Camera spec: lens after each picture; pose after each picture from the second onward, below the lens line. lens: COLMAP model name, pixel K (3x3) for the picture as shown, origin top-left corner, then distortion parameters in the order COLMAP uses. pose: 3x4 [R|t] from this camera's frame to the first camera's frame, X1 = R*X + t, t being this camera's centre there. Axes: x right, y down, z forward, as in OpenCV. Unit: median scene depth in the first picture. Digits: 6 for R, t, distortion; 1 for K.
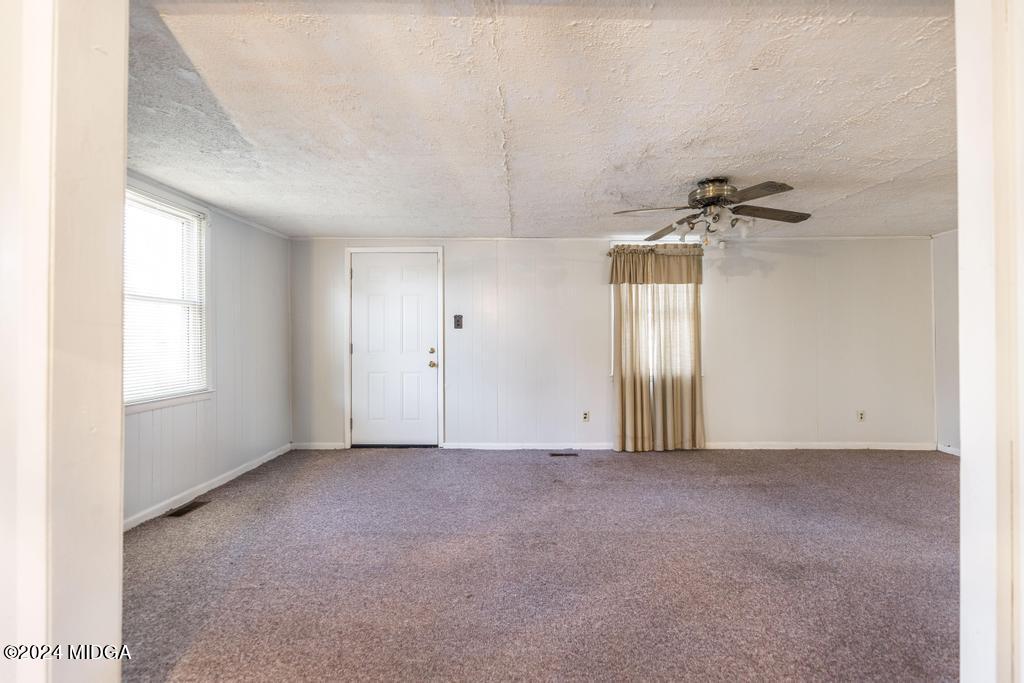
lens RADIAL K [[423.7, 0, 511.4], [0, 423.7, 332.3], [0, 0, 1]] dist [0.001512, -0.000241]
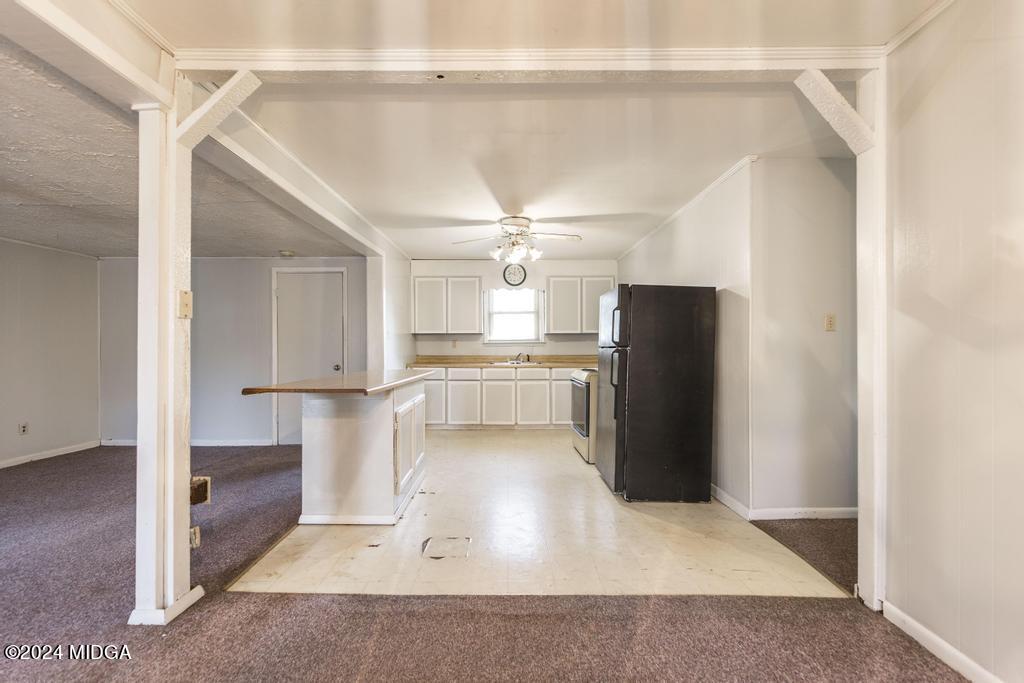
lens RADIAL K [[421.3, 0, 512.8], [0, 421.3, 344.9], [0, 0, 1]] dist [0.000752, 0.000105]
pose [[-0.004474, 0.004076, 0.999982, -0.137603], [-0.008297, 0.999957, -0.004113, 0.001871], [-0.999956, -0.008316, -0.004440, -0.102804]]
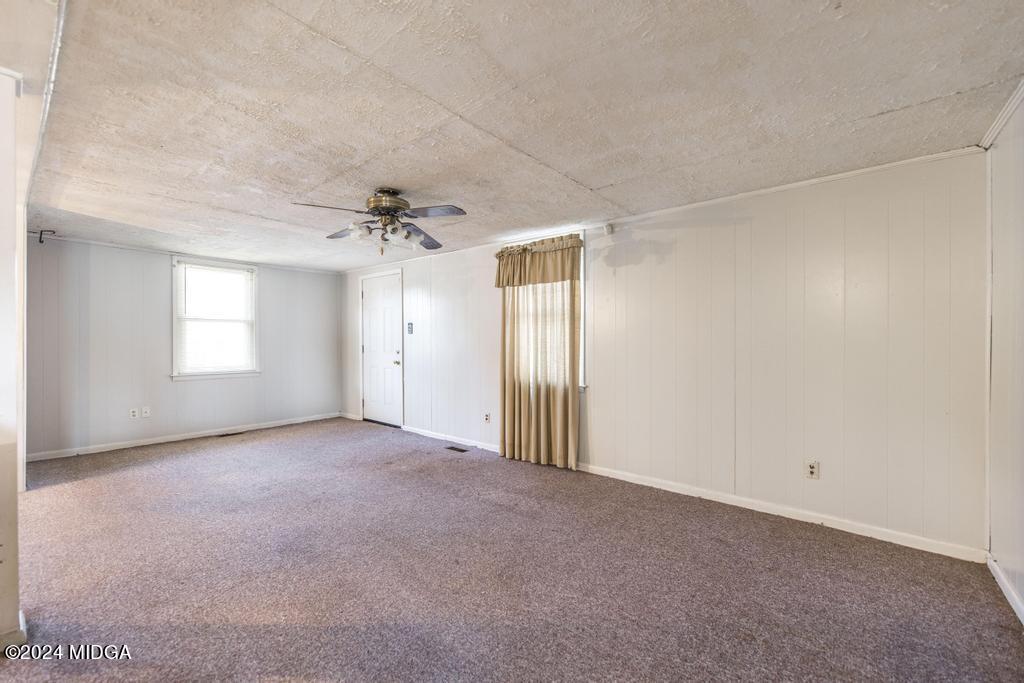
lens RADIAL K [[421.3, 0, 512.8], [0, 421.3, 344.9], [0, 0, 1]] dist [0.000752, 0.000105]
pose [[0.773720, 0.008919, -0.633465, 0.893729], [0.004089, 0.999810, 0.019071, 0.000862], [0.633514, -0.017346, 0.773537, 0.252715]]
